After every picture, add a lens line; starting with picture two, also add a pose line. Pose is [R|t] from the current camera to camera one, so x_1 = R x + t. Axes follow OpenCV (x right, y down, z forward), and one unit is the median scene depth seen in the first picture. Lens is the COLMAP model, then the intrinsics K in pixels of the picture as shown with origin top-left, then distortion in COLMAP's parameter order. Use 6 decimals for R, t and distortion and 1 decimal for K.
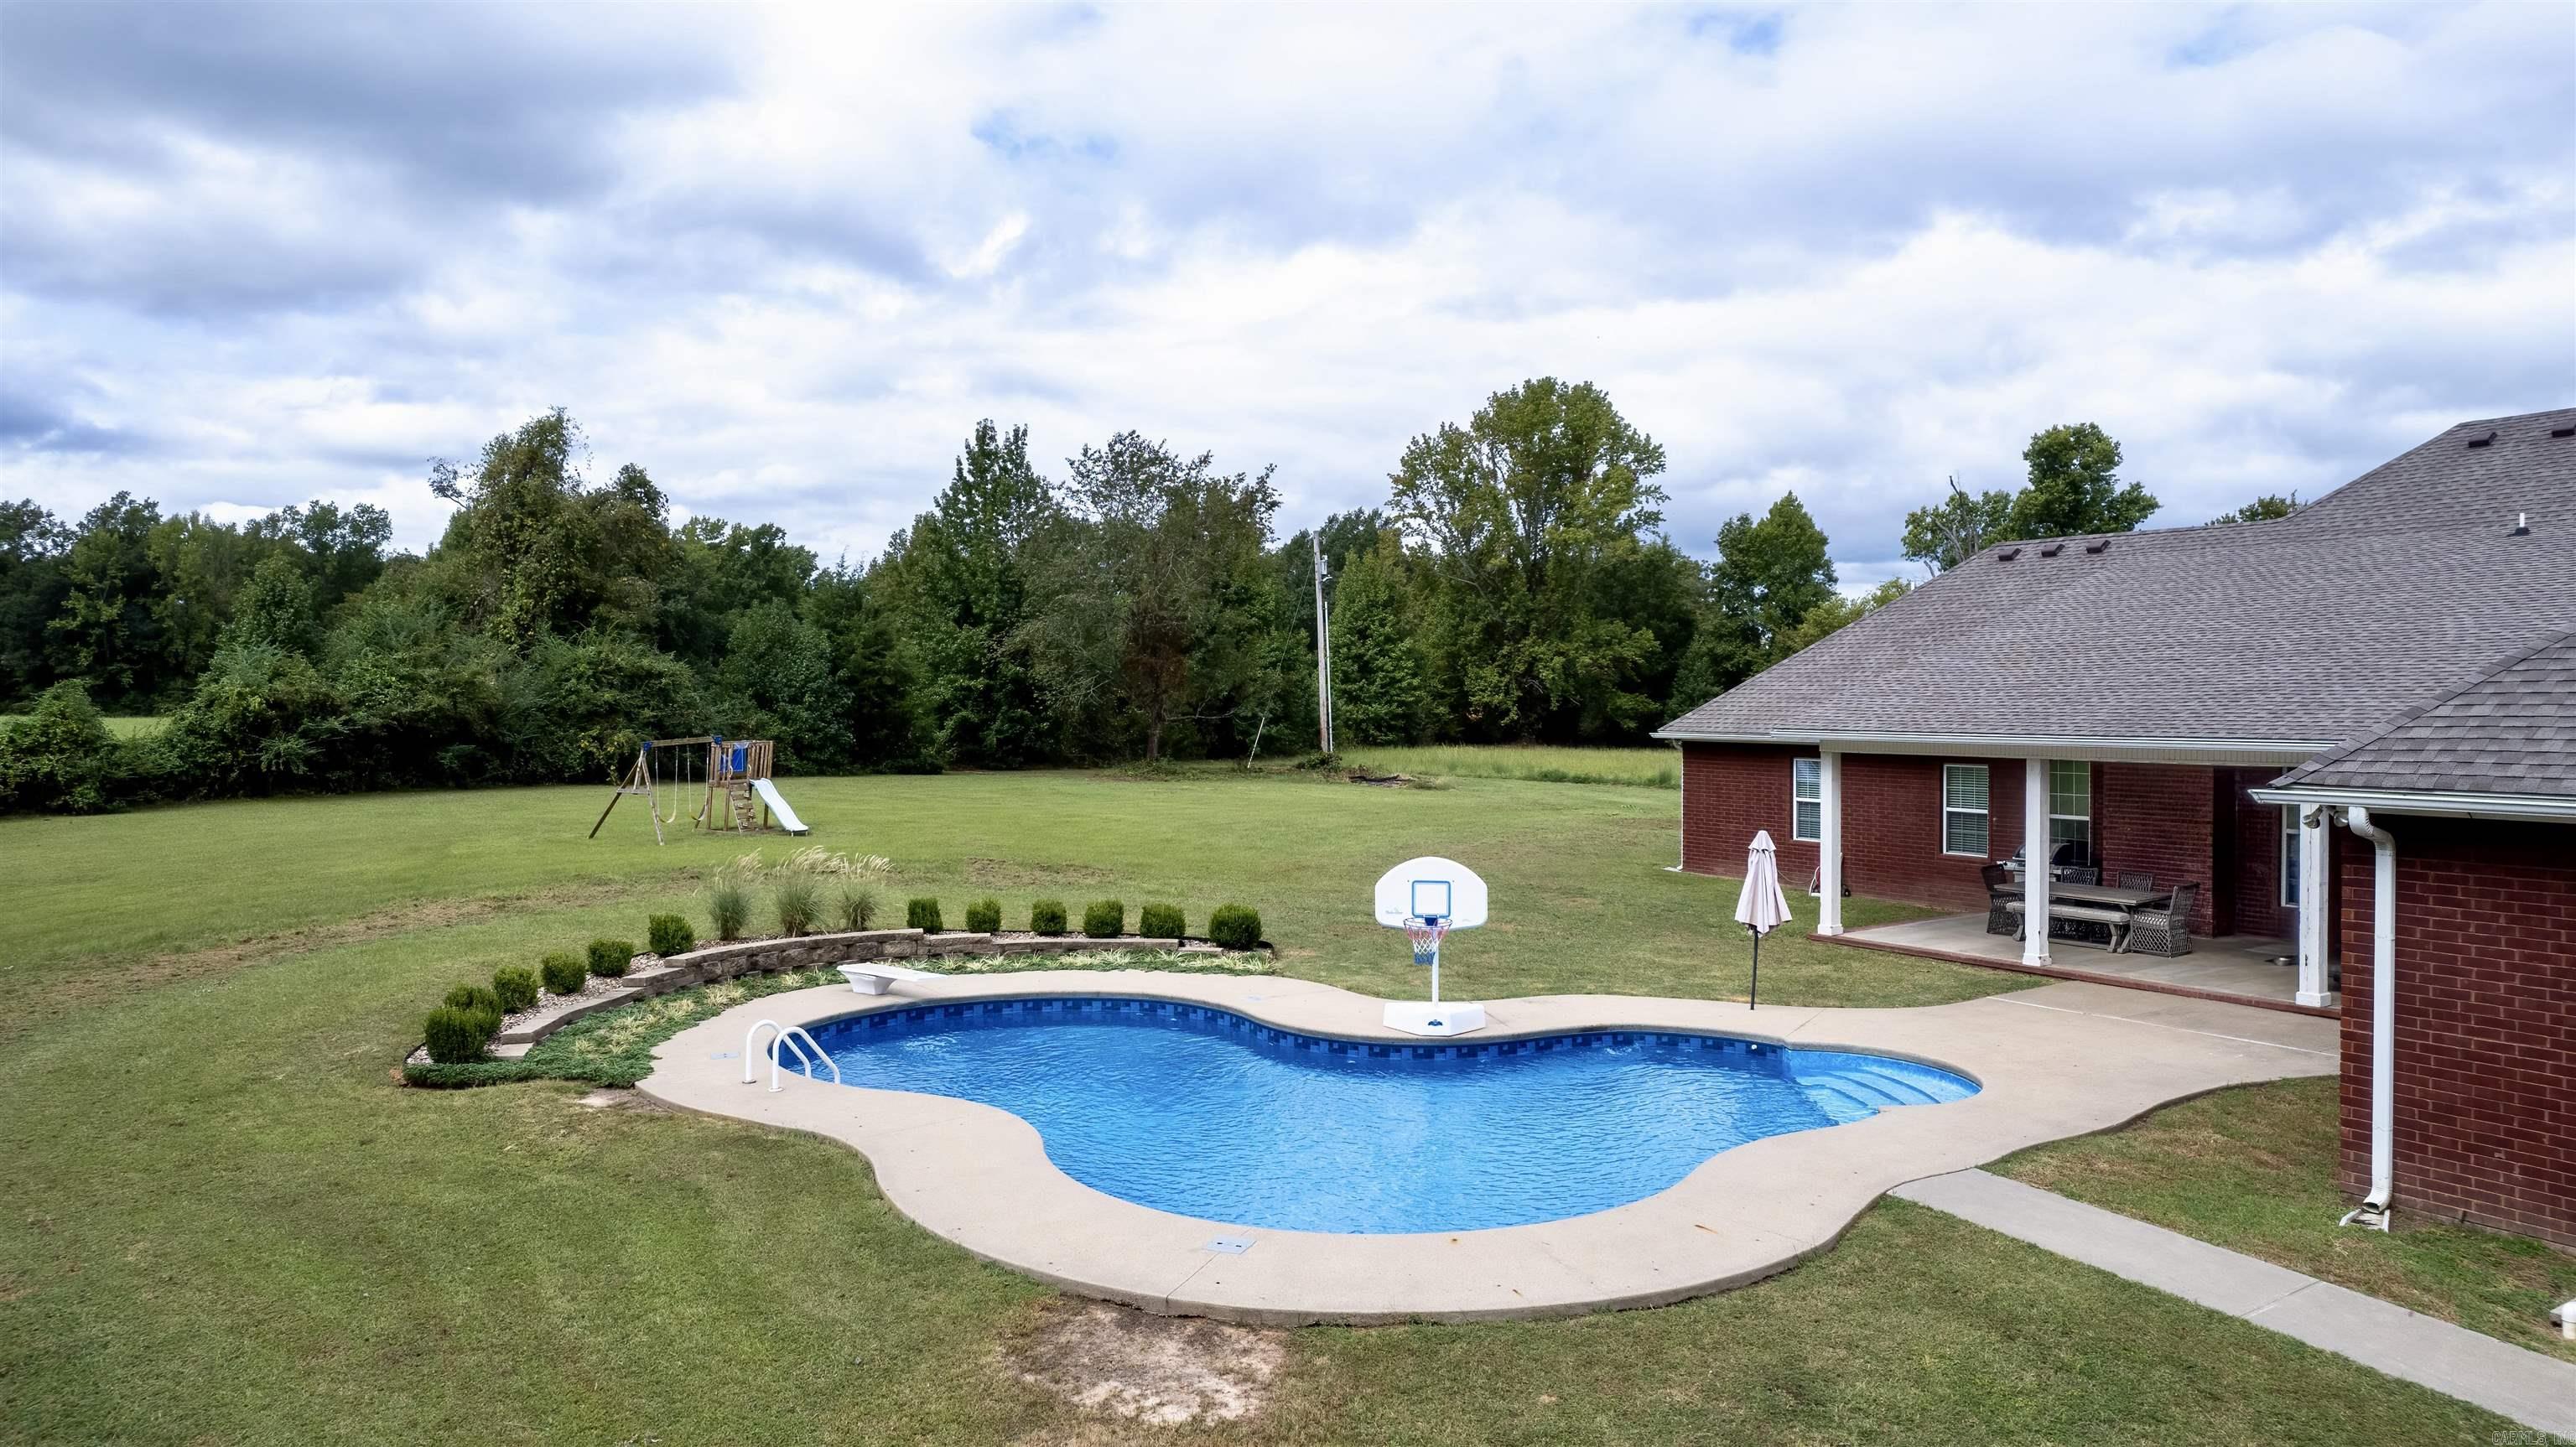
lens RADIAL K [[1668.3, 0, 1291.2], [0, 1668.3, 711.0], [0, 0, 1]] dist [-0.031523, 0.006751]
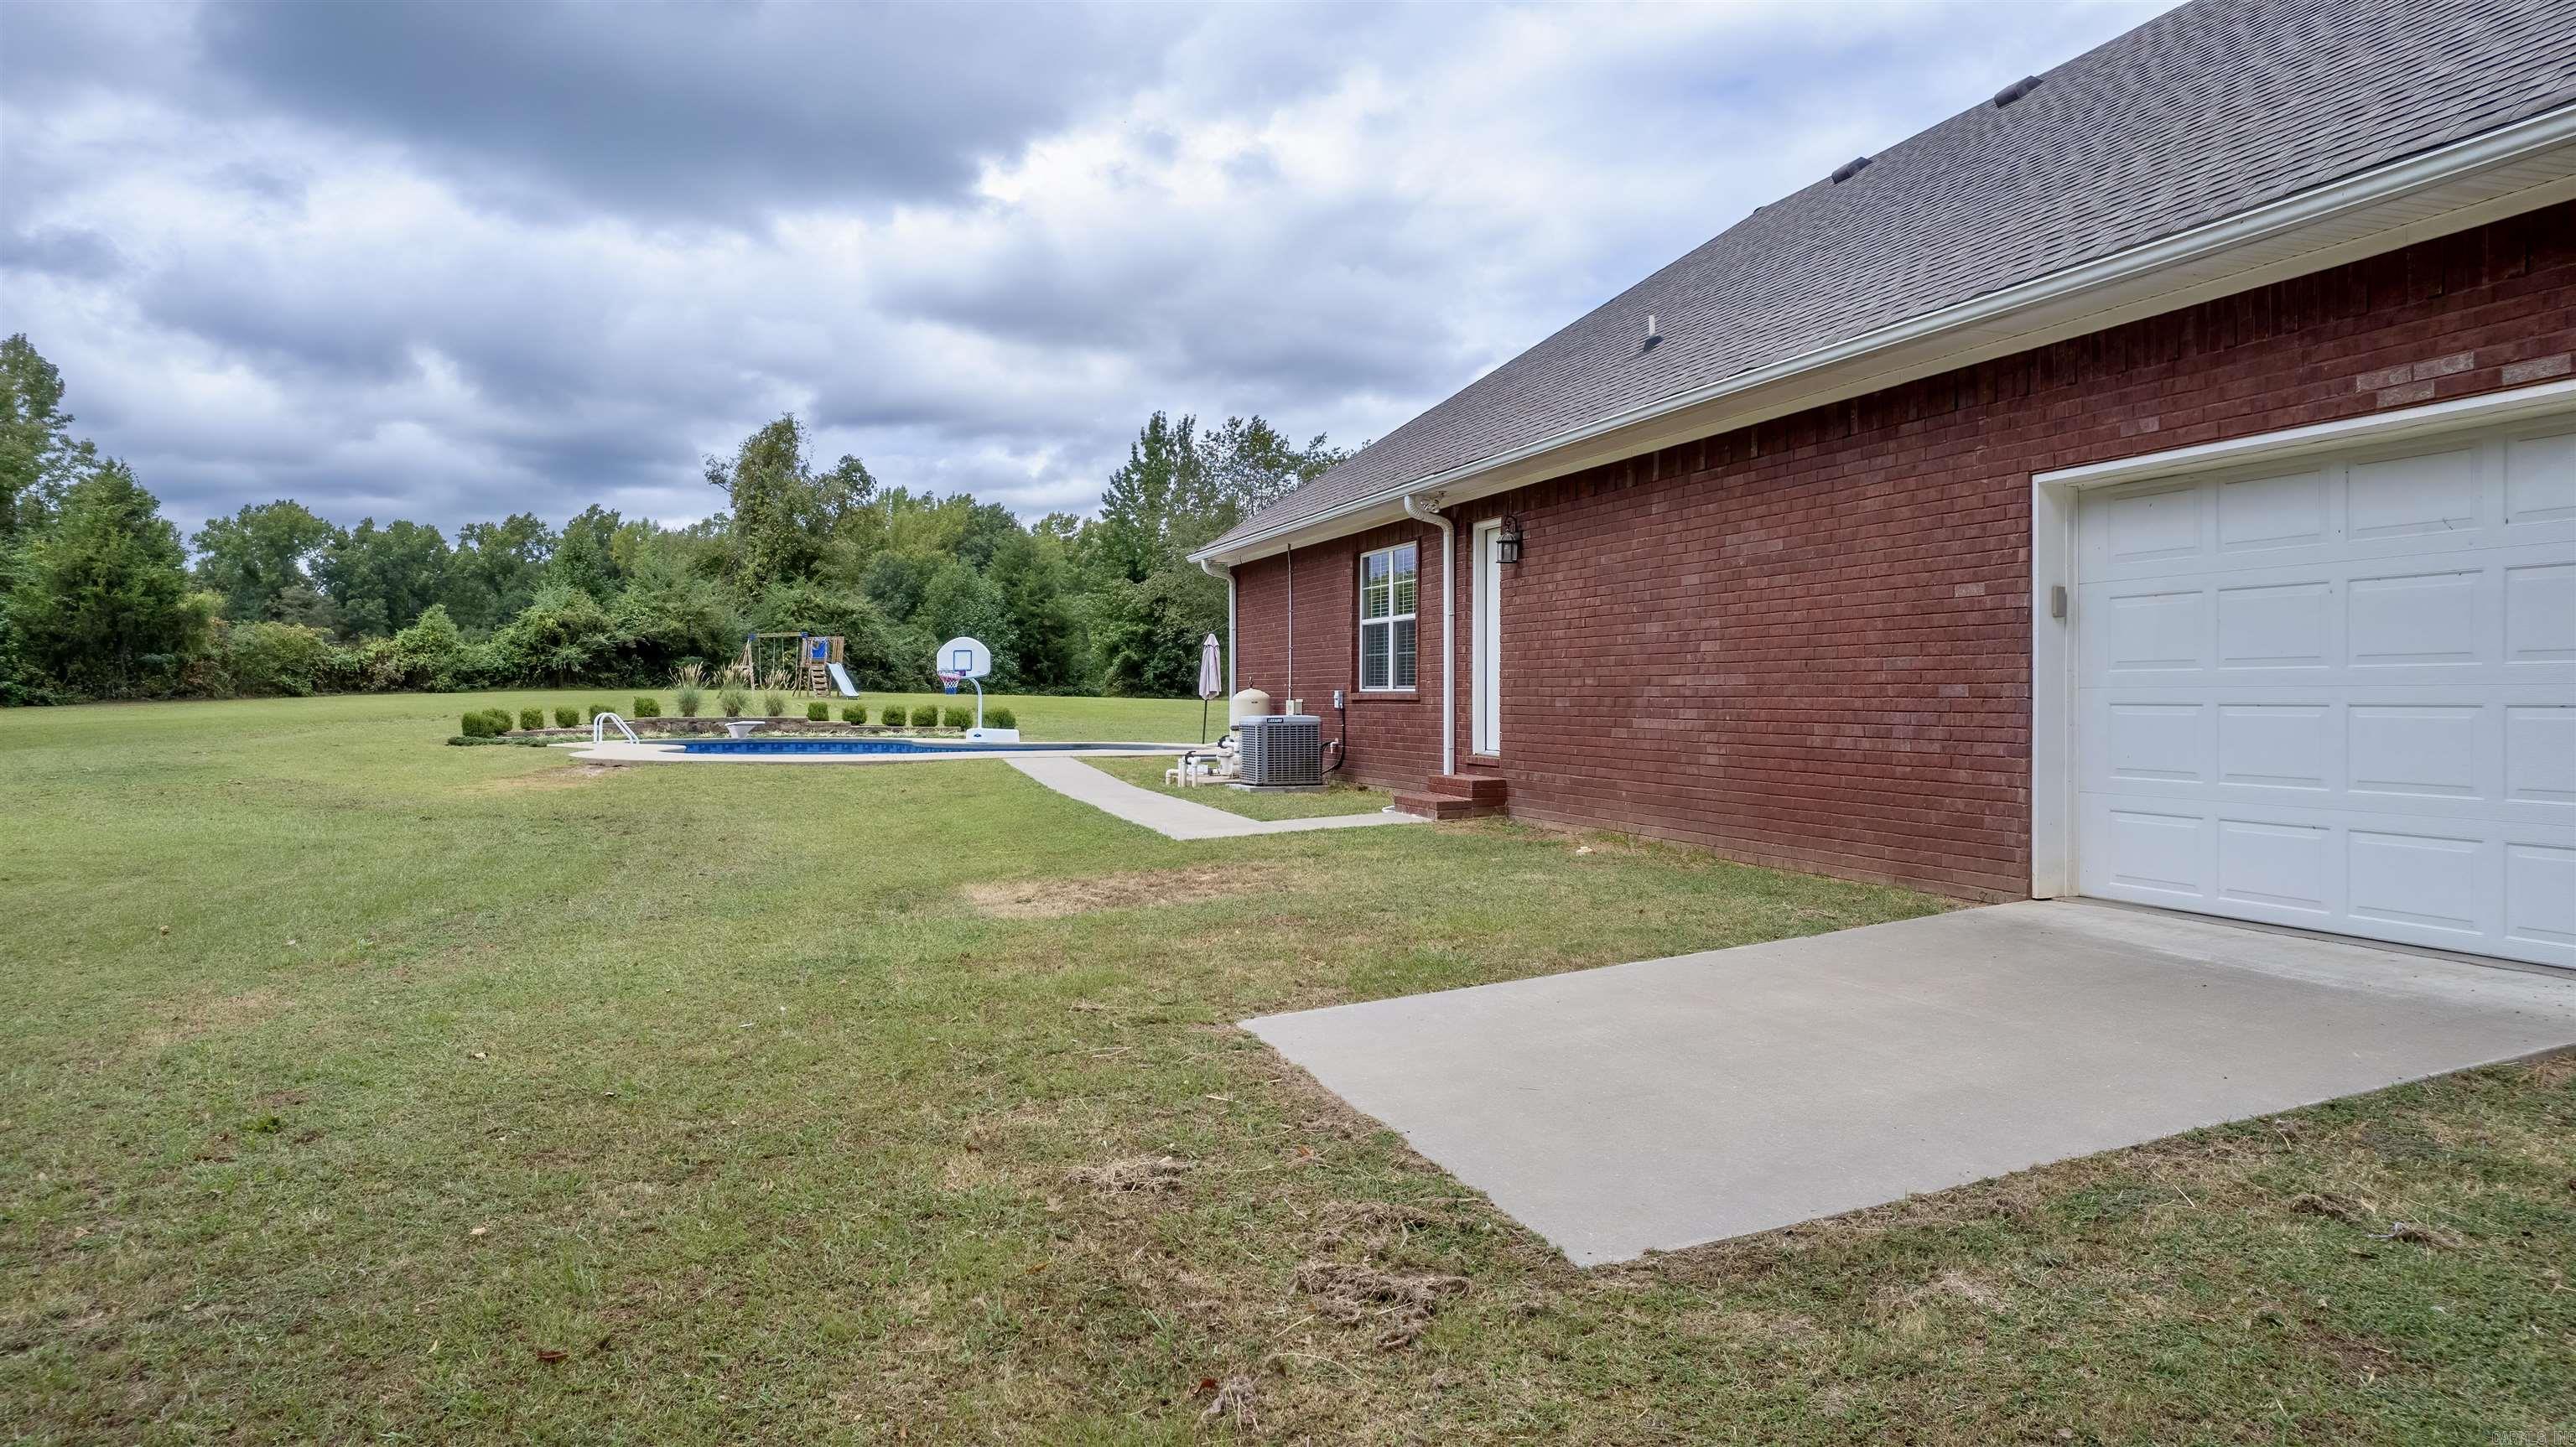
lens RADIAL K [[1668.3, 0, 1286.5], [0, 1668.3, 726.1], [0, 0, 1]] dist [-0.031523, 0.006751]
pose [[0.971561, 0.004914, -0.236740, 0.244158], [-0.001962, 0.999917, 0.012704, 0.046460], [0.236783, -0.011878, 0.971490, -0.187047]]
